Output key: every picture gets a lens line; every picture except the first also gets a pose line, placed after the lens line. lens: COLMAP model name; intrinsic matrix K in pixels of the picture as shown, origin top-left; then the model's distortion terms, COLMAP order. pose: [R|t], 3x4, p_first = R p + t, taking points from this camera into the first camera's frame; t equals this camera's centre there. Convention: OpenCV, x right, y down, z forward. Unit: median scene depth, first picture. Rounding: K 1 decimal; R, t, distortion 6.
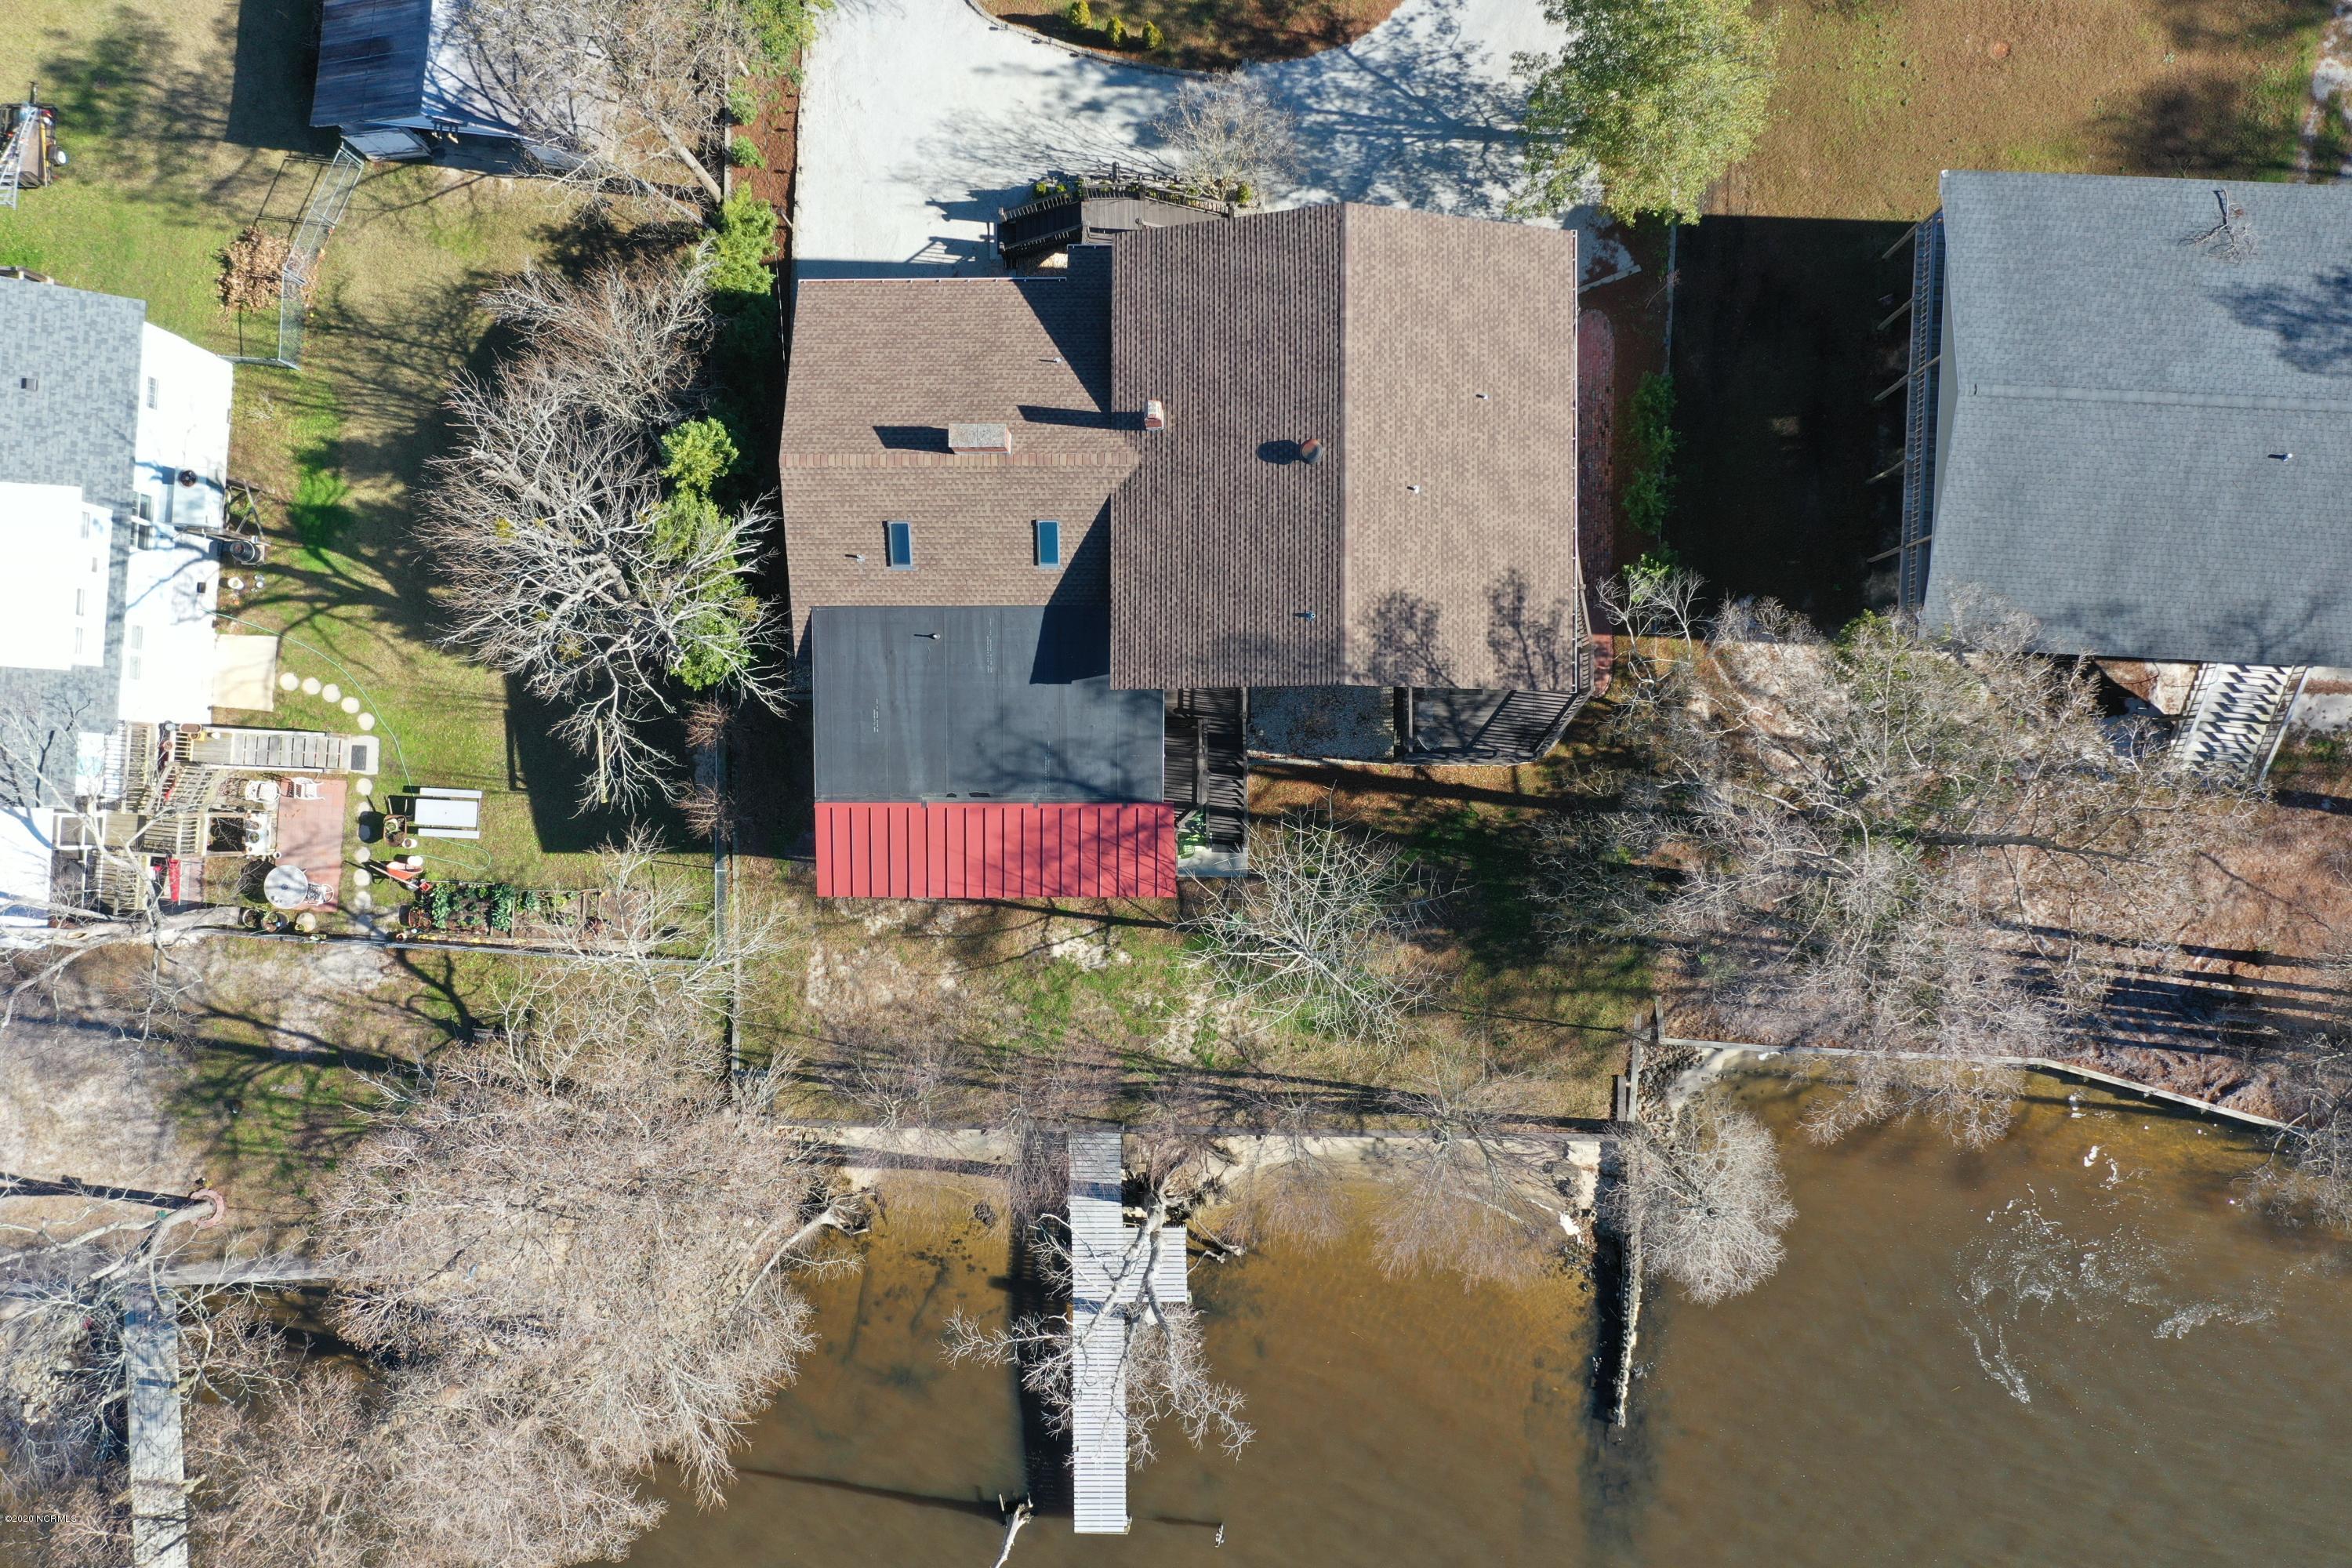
lens RADIAL K [[1857.7, 0, 1177.6], [0, 1857.7, 787.9], [0, 0, 1]] dist [0.000242, -0.001171]
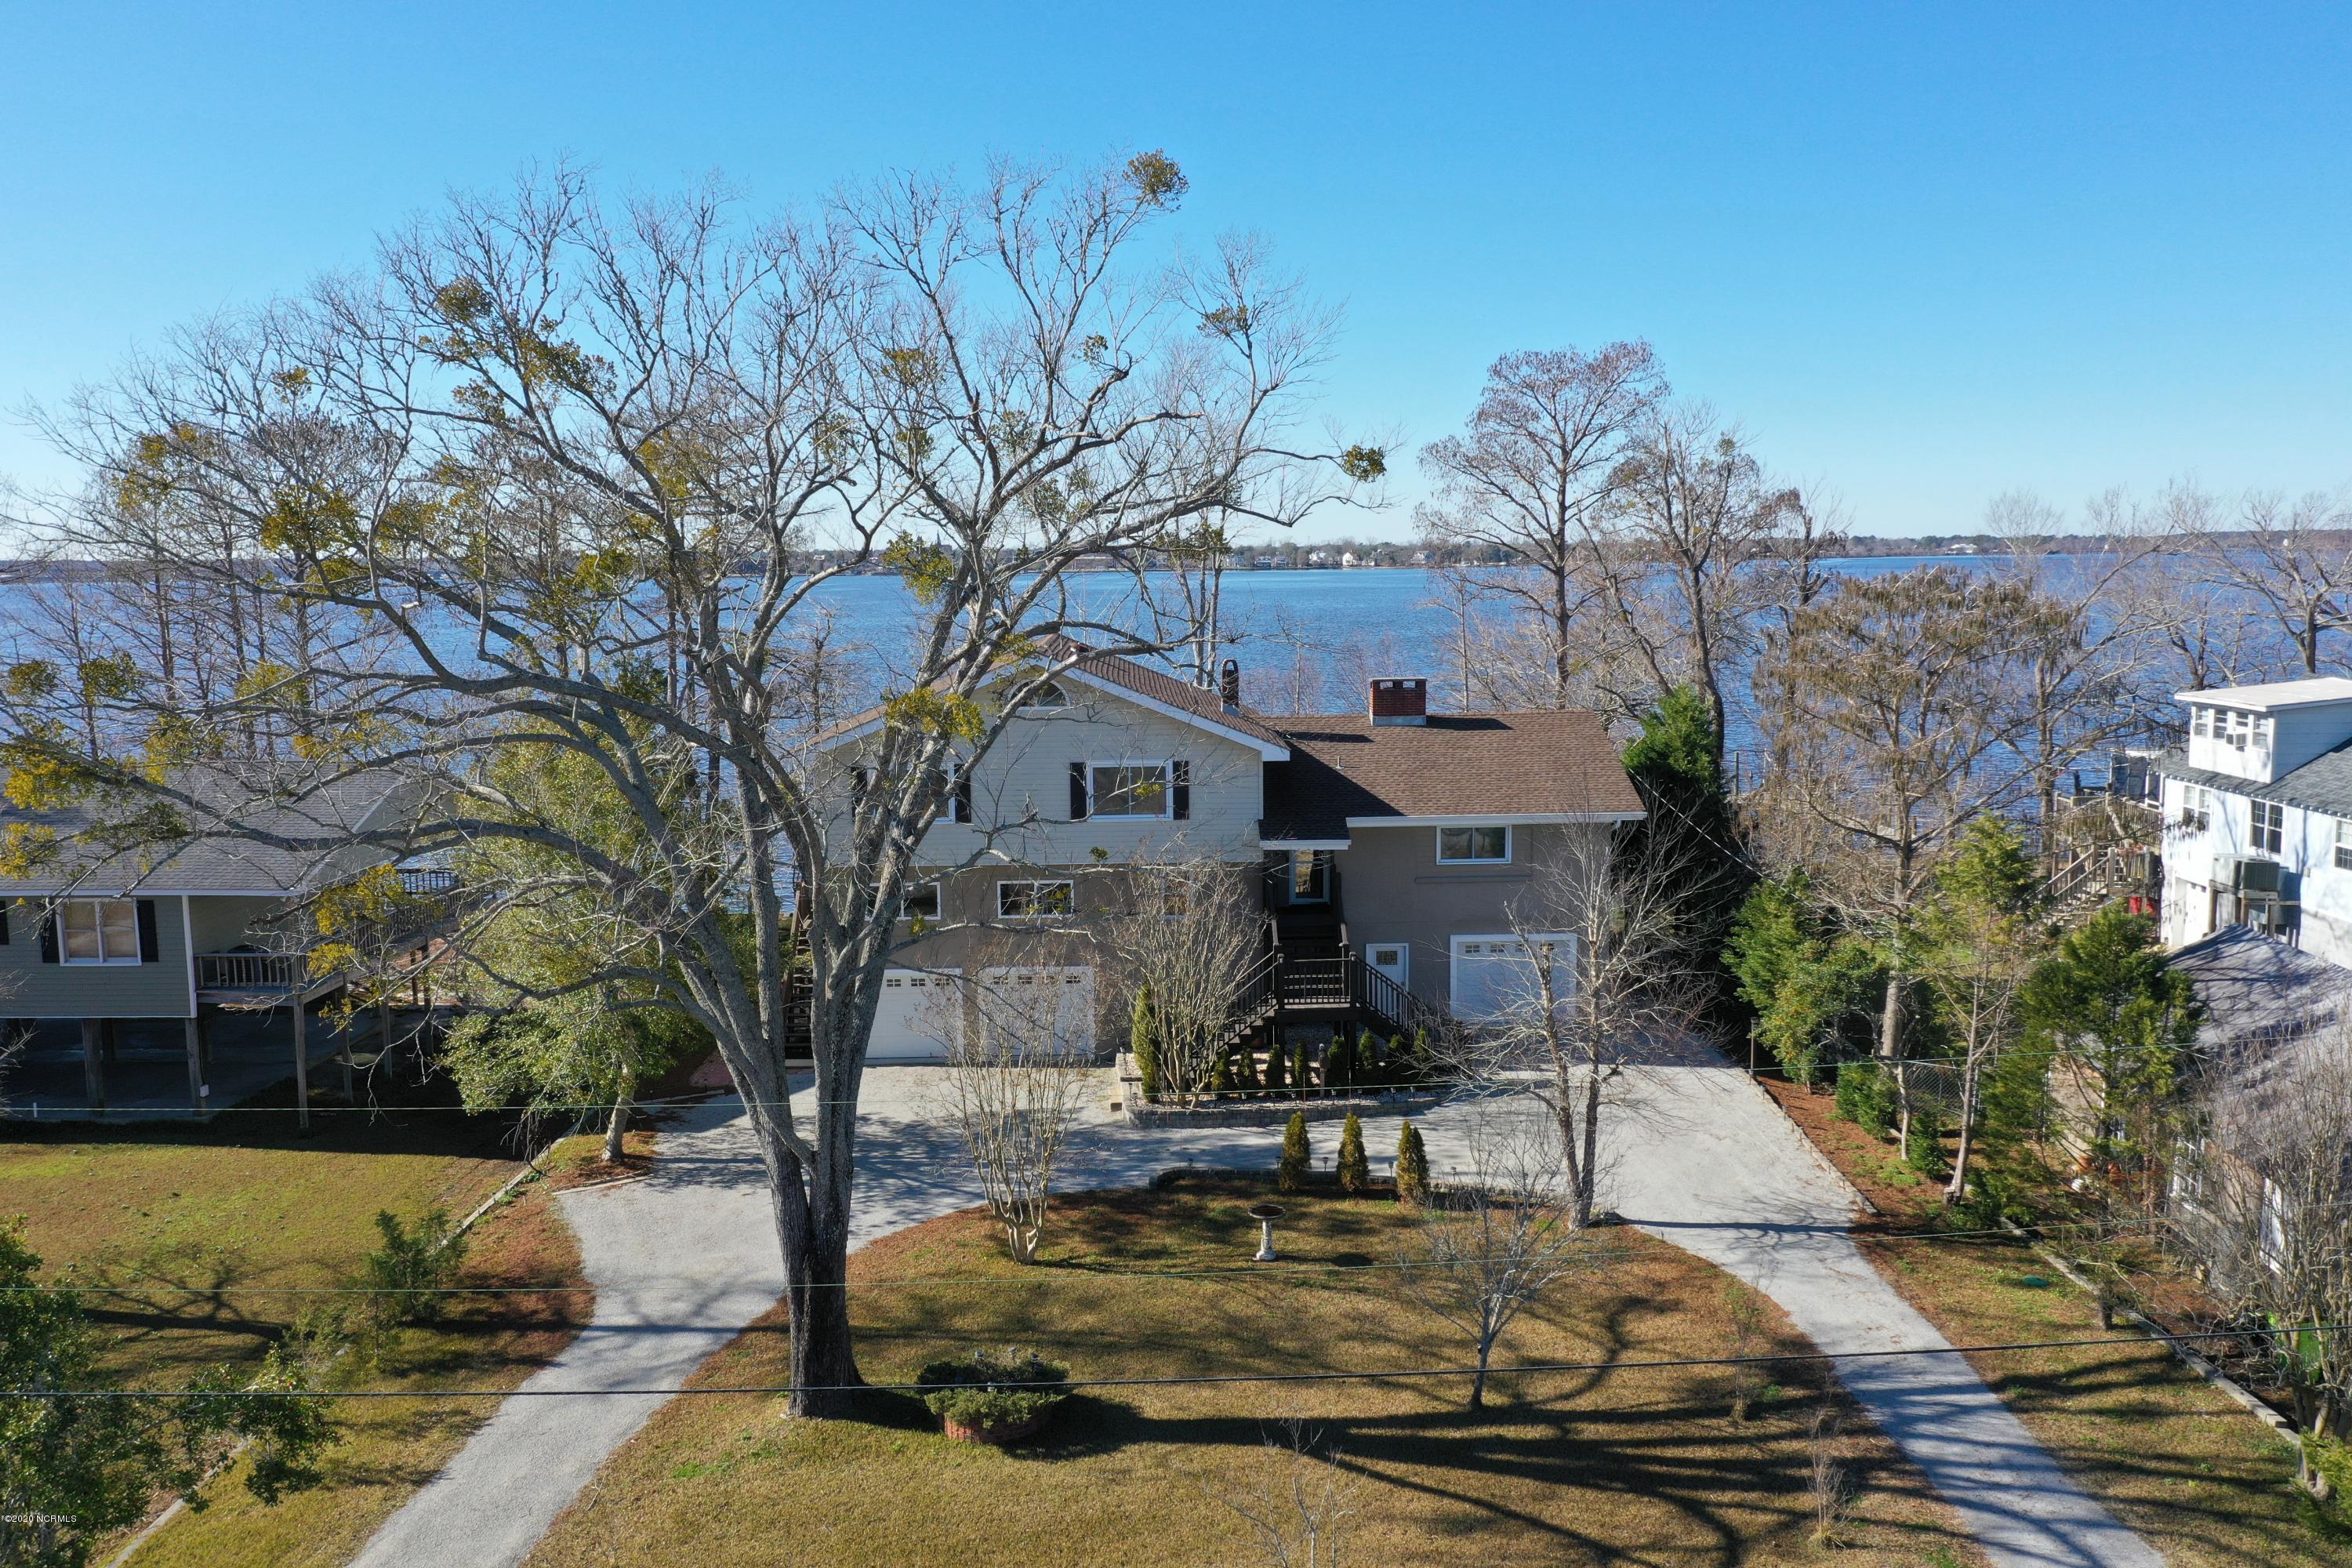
lens RADIAL K [[1857.7, 0, 1177.6], [0, 1857.7, 787.9], [0, 0, 1]] dist [0.000242, -0.001171]
pose [[-0.998382, 0.049479, -0.028039, 0.039769], [-0.033156, -0.105838, 0.993830, -1.024402], [0.046206, 0.993152, 0.107307, 0.790947]]
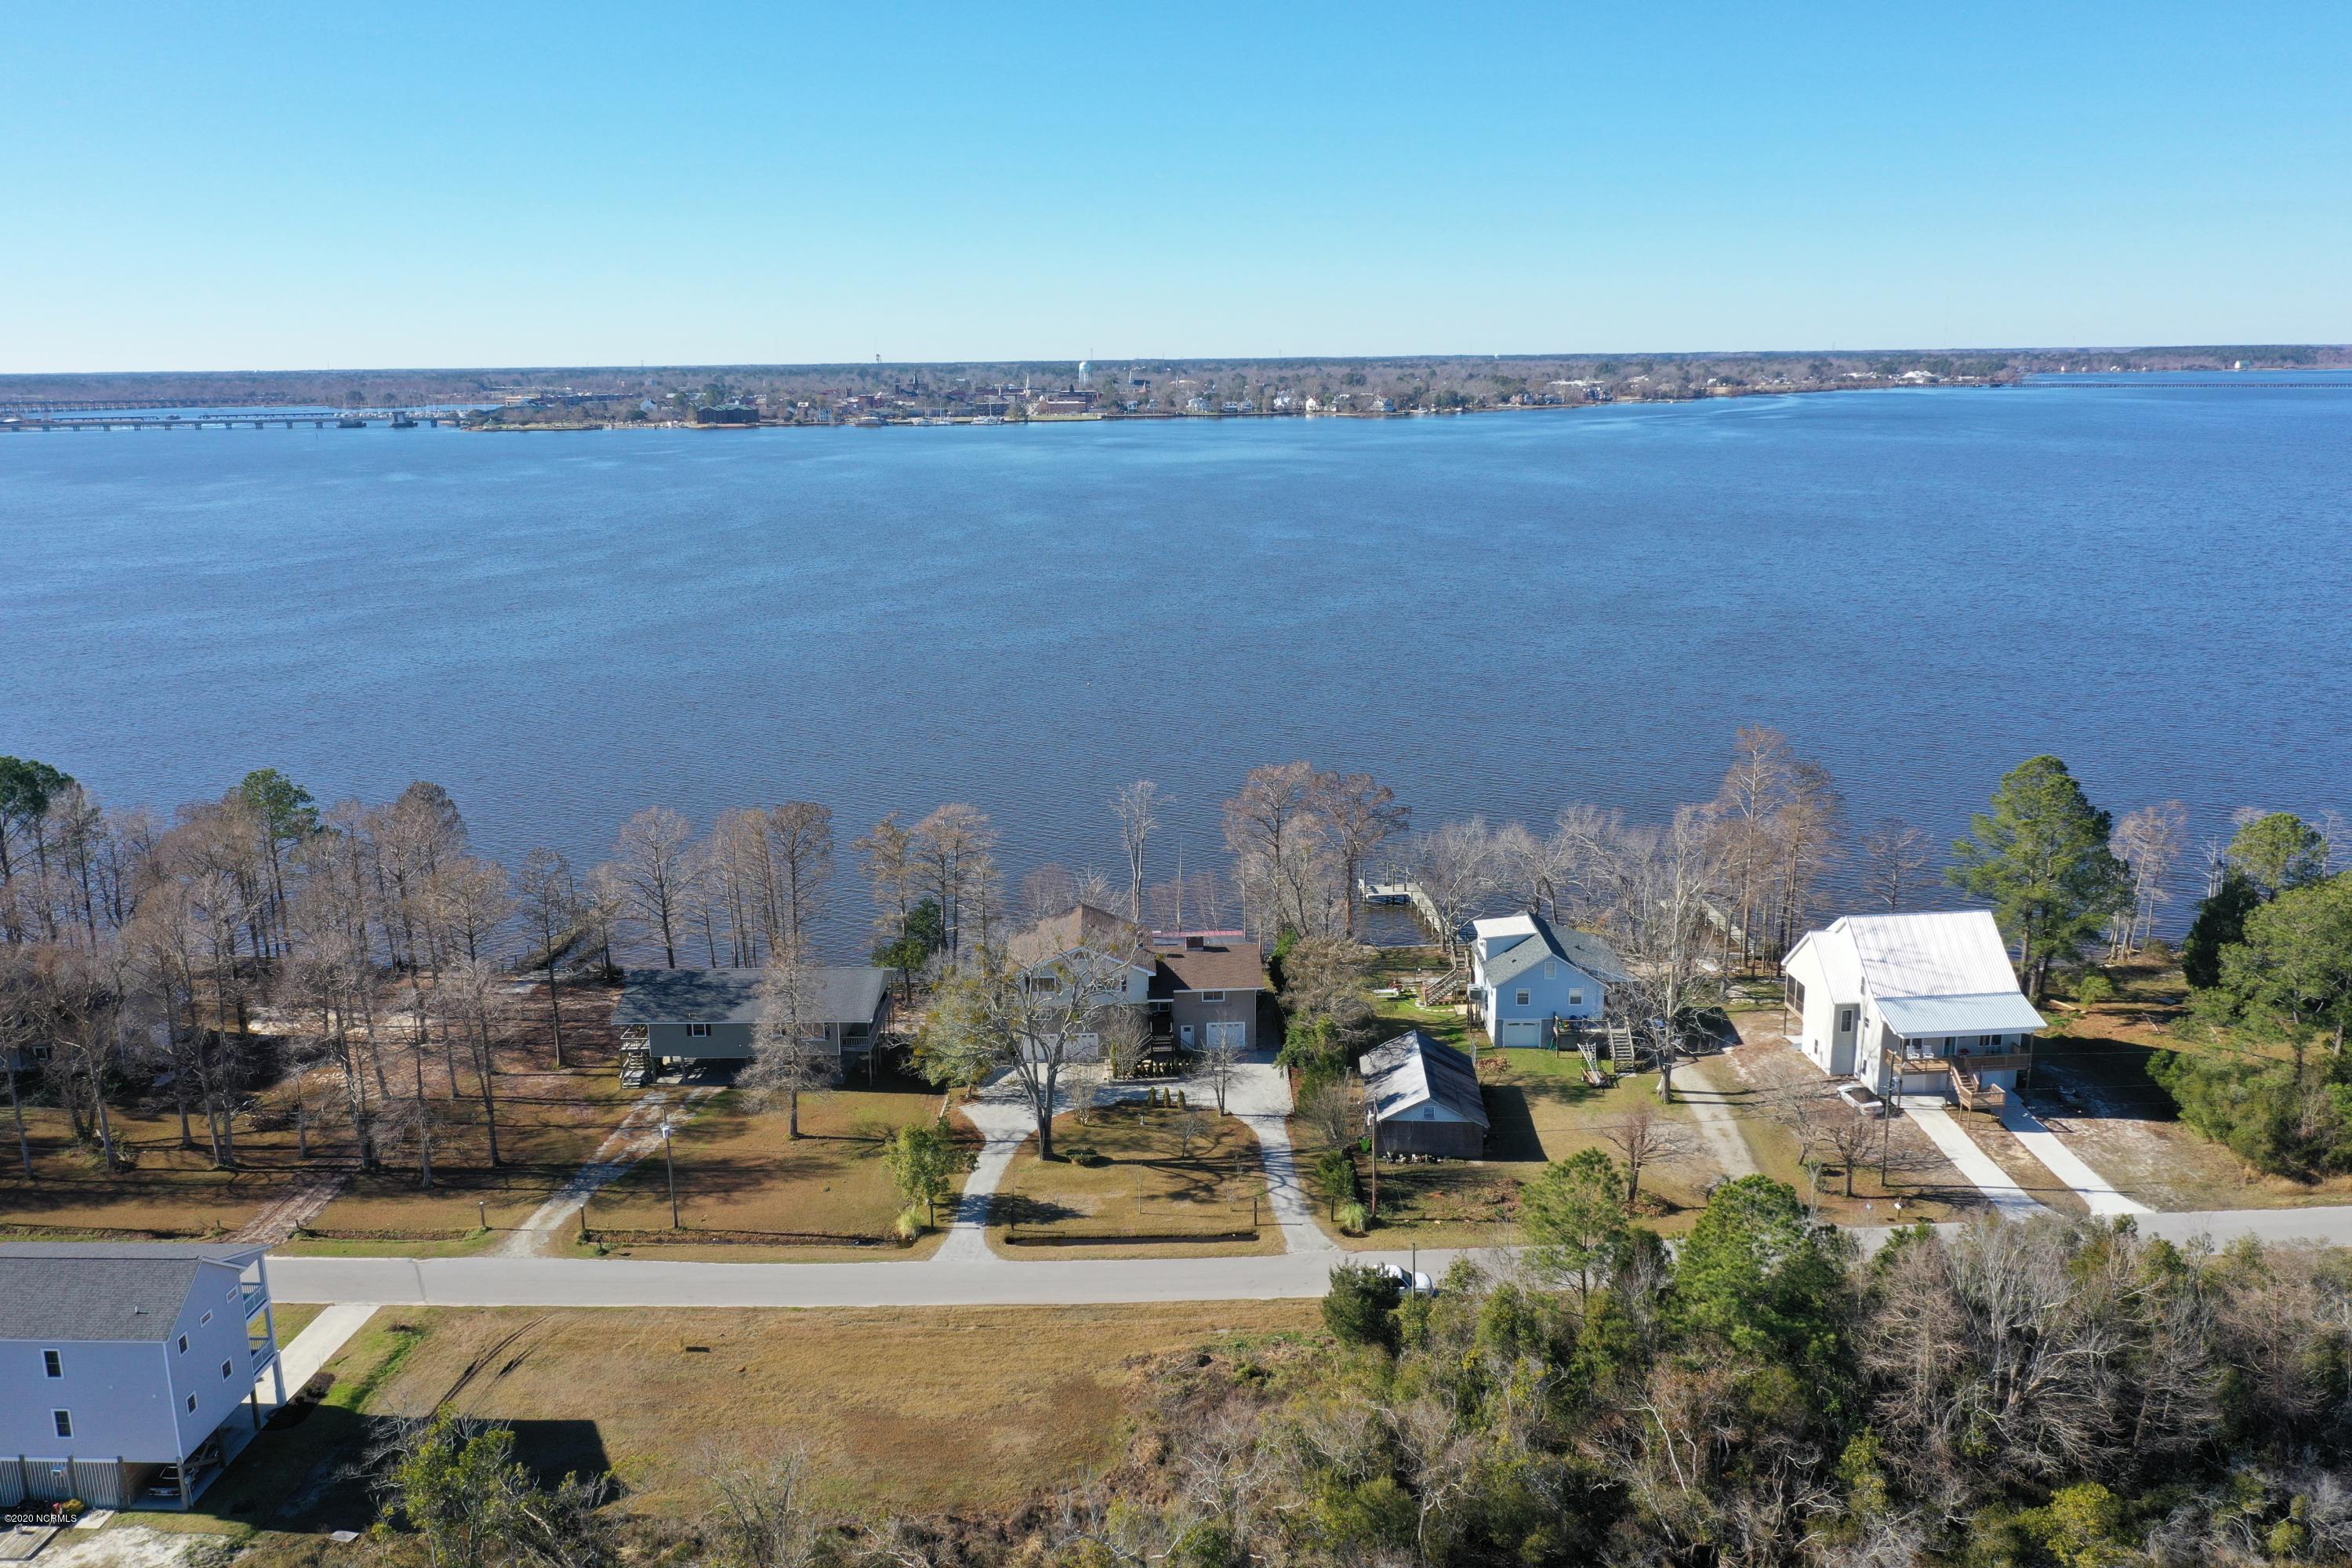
lens RADIAL K [[1857.7, 0, 1177.6], [0, 1857.7, 787.9], [0, 0, 1]] dist [0.000242, -0.001171]
pose [[-0.997838, 0.054215, -0.037156, 0.023124], [-0.047655, -0.207467, 0.977080, -2.760050], [0.045264, 0.976738, 0.209602, 0.059010]]
